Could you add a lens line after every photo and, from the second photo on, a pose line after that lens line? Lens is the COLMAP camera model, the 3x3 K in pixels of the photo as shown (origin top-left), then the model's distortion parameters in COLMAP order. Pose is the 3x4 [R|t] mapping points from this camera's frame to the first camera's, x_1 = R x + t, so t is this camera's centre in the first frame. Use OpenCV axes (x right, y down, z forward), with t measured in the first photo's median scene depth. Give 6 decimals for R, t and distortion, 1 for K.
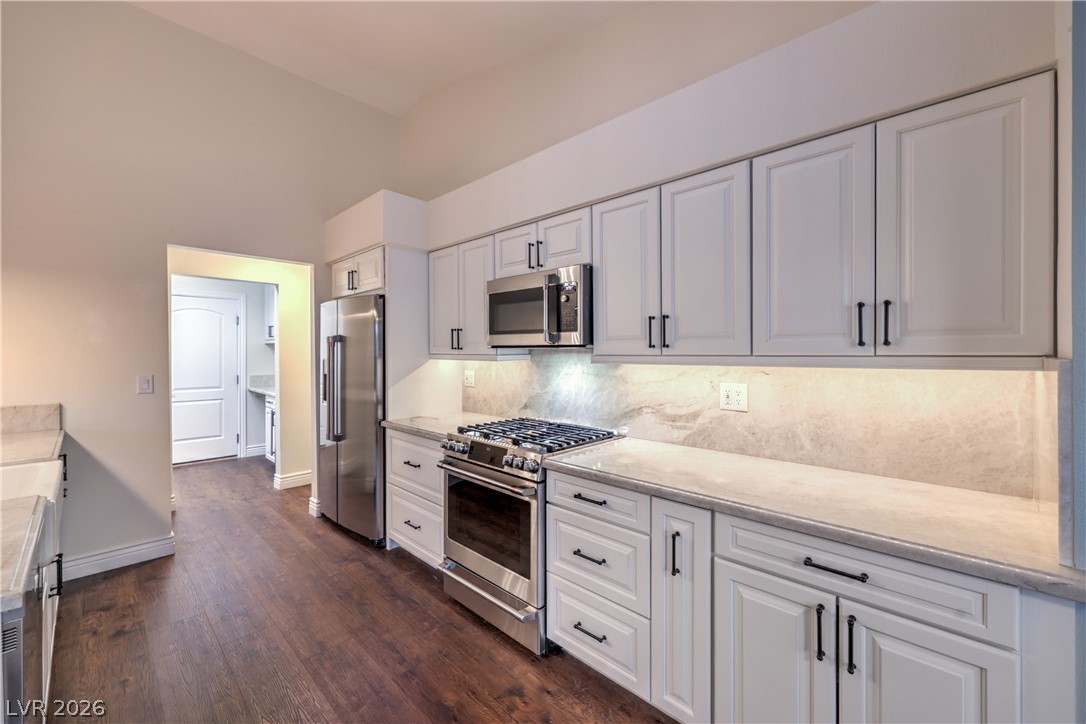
lens RADIAL K [[439.4, 0, 546.9], [0, 439.4, 356.4], [0, 0, 1]] dist [-0.000689, -0.000118]
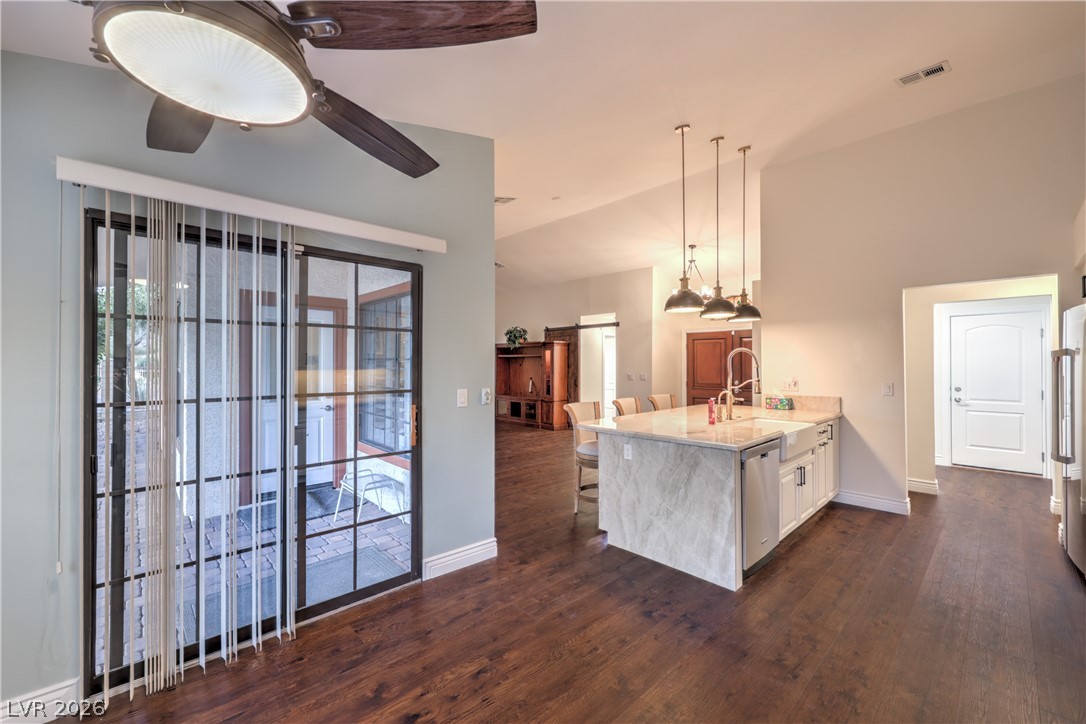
lens RADIAL K [[440.0, 0, 536.9], [0, 440.0, 367.1], [0, 0, 1]] dist [0.000017, -0.000181]
pose [[-0.065044, 0.002532, -0.997879, 0.707294], [-0.009528, 0.999950, 0.003158, -0.000251], [0.997837, 0.009713, -0.065016, -0.068397]]
